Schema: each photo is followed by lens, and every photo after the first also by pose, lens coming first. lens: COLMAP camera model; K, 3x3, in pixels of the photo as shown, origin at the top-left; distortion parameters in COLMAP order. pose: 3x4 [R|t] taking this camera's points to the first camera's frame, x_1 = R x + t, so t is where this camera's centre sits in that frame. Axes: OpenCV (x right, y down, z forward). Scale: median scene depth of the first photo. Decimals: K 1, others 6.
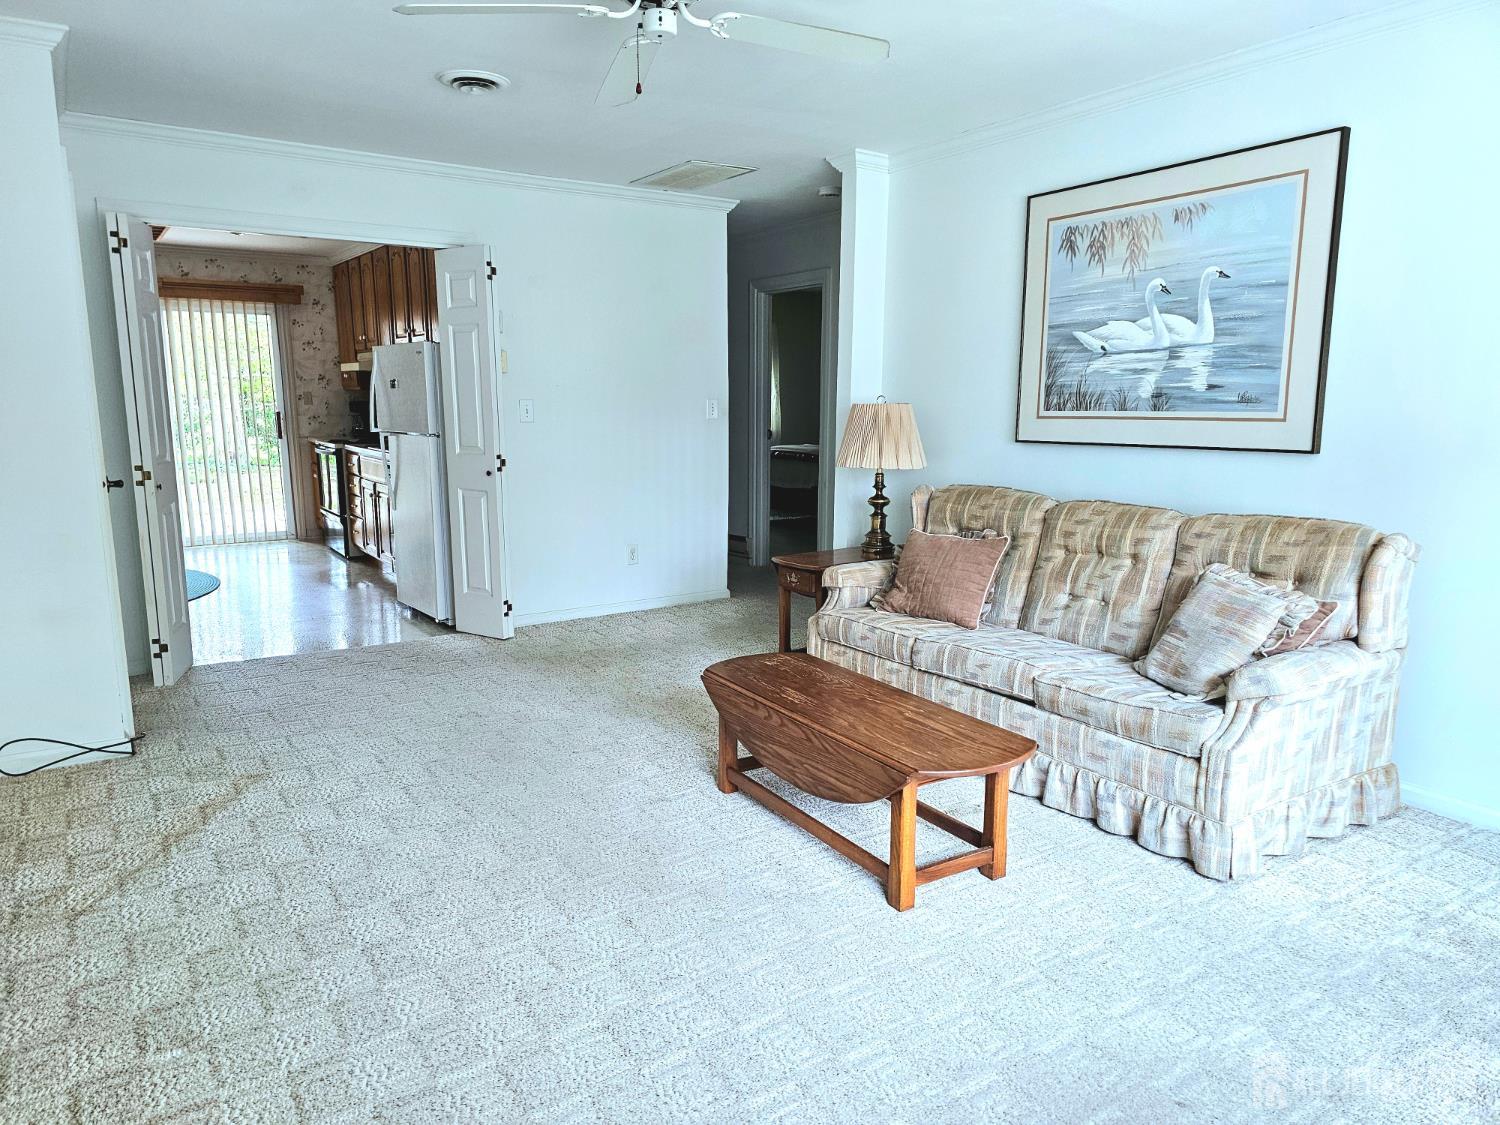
lens RADIAL K [[1033.6, 0, 754.5], [0, 1033.6, 571.6], [0, 0, 1]] dist [0.067996, -0.069986]
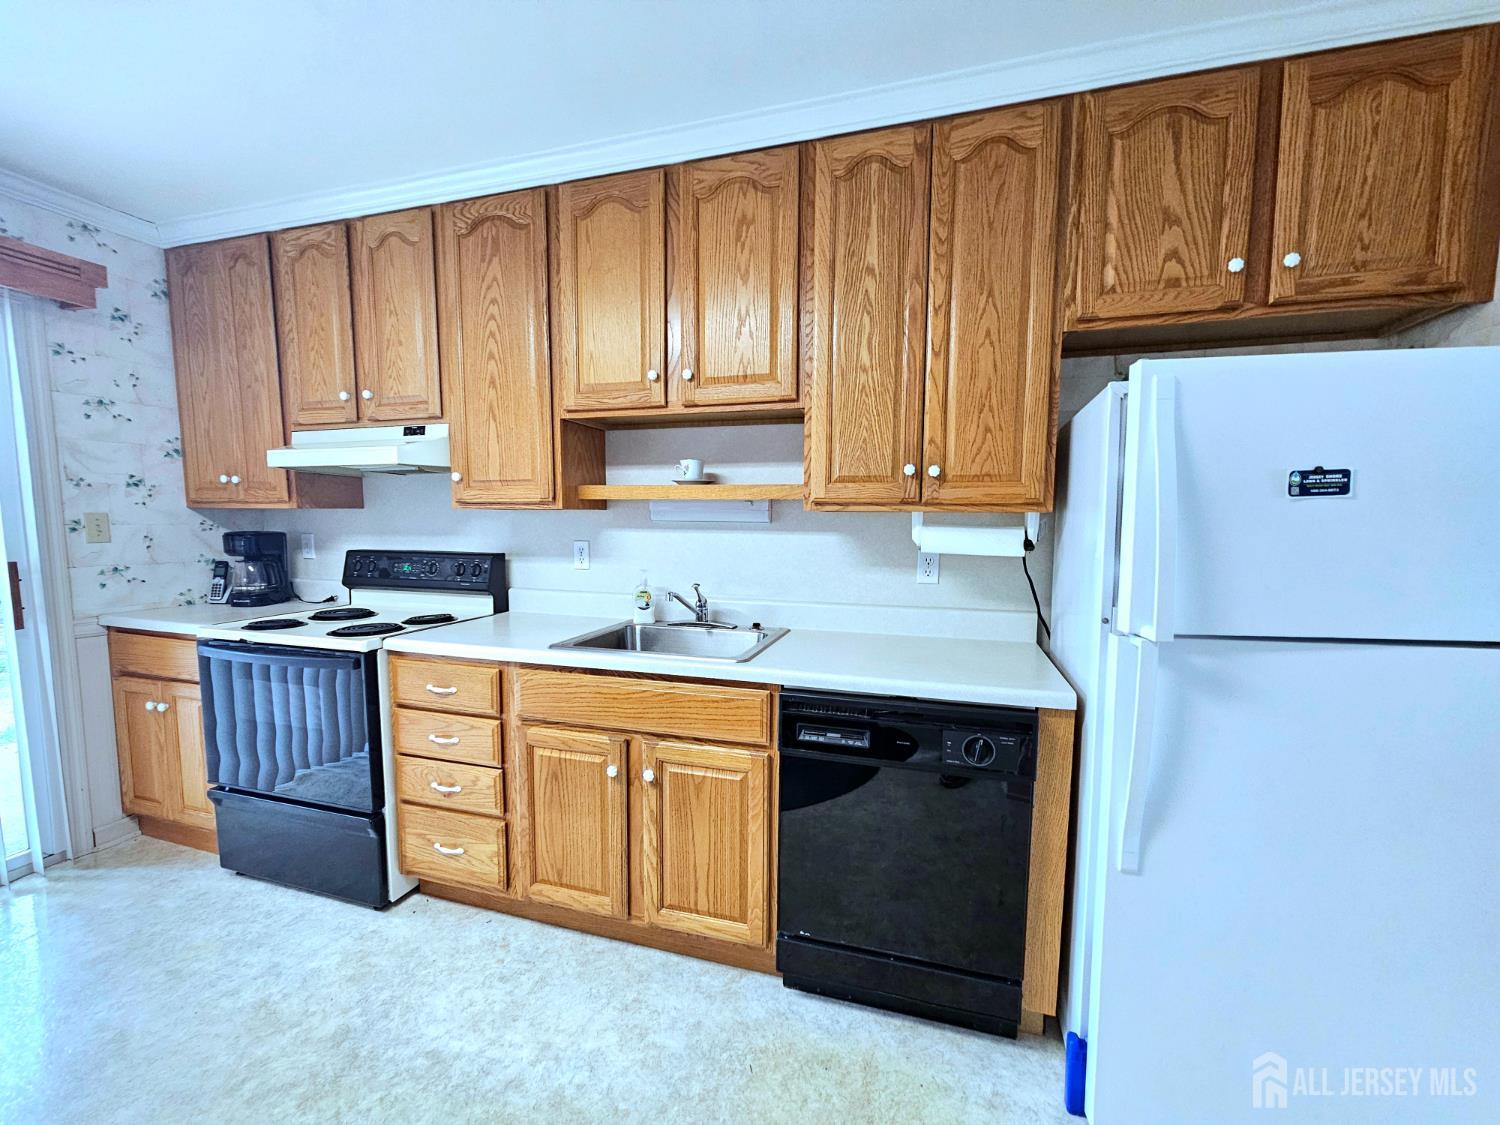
lens RADIAL K [[628.4, 0, 750.0], [0, 628.4, 575.9], [0, 0, 1]] dist [-0.001114, -0.000530]
pose [[0.773139, -0.049419, 0.632308, -0.389250], [0.102843, 0.993534, -0.048097, -0.106719], [-0.625843, 0.102214, 0.773222, 0.639784]]
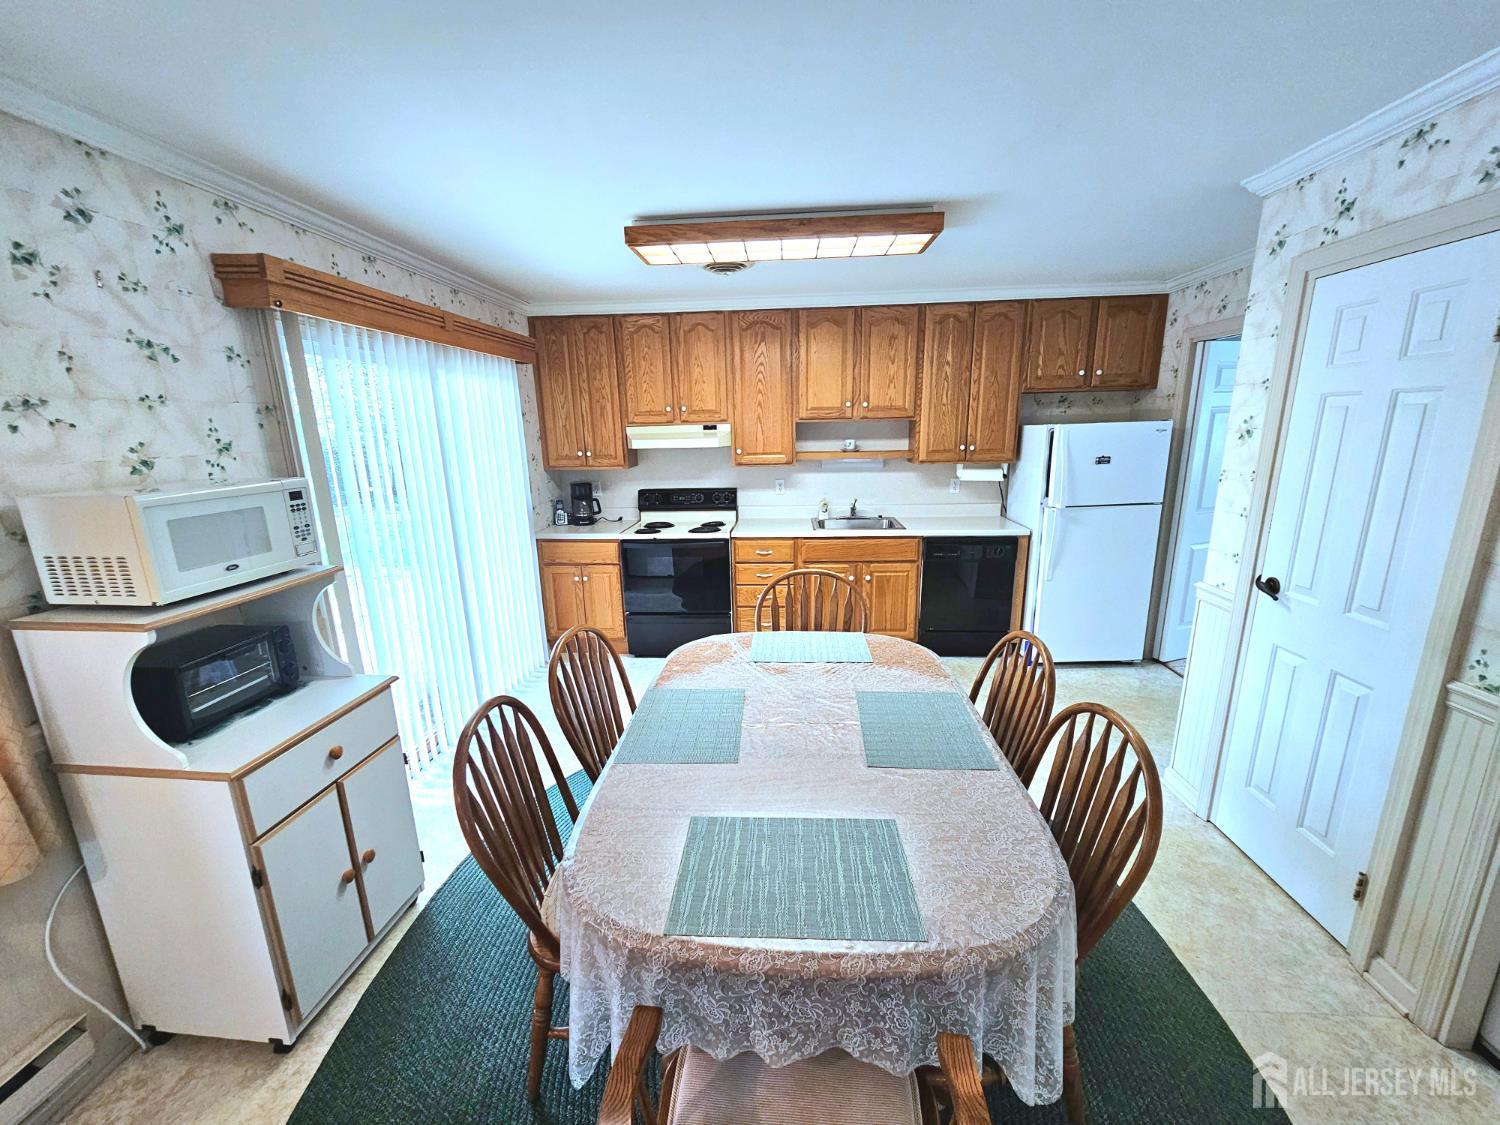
lens RADIAL K [[617.7, 0, 752.5], [0, 617.7, 581.1], [0, 0, 1]] dist [-0.000531, -0.000151]
pose [[0.611497, -0.210495, 0.762734, -0.704299], [0.159083, 0.976988, 0.142083, -0.136346], [-0.775090, 0.034455, 0.630911, 0.586248]]
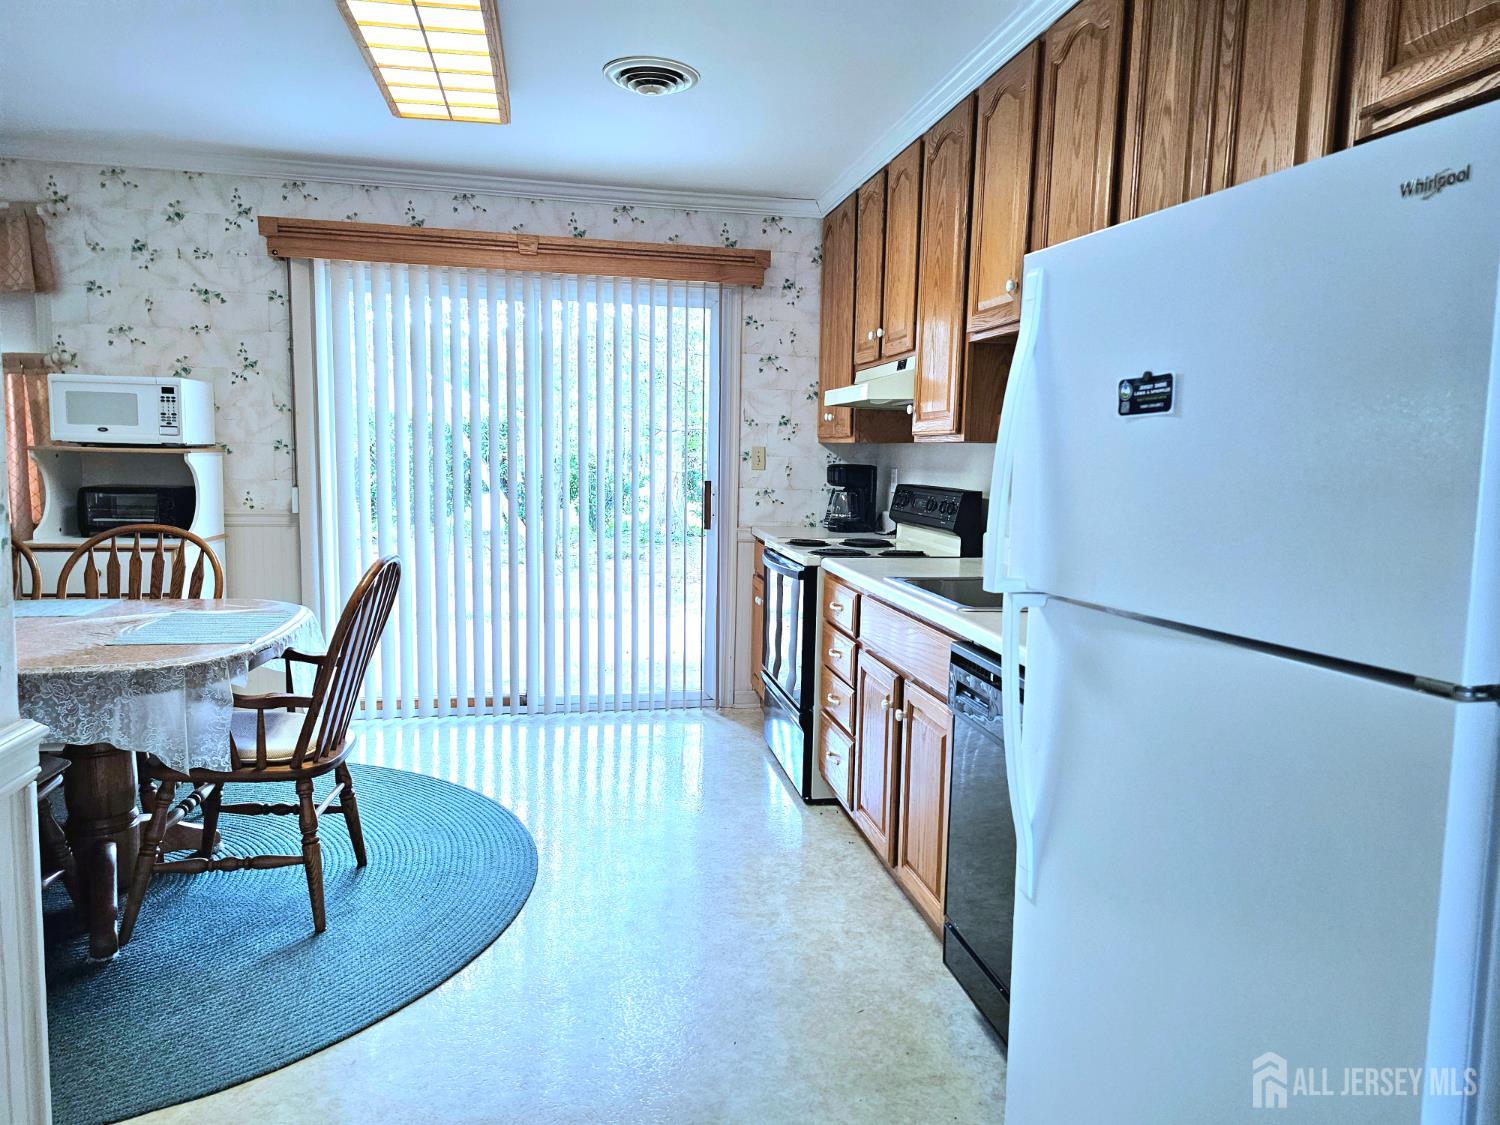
lens RADIAL K [[1011.7, 0, 751.6], [0, 1011.7, 568.7], [0, 0, 1]] dist [0.069427, -0.062883]
pose [[0.920505, 0.066897, -0.384962, -0.223296], [-0.090691, 0.994908, -0.043967, -0.084444], [0.380061, 0.075384, 0.921884, 0.515702]]
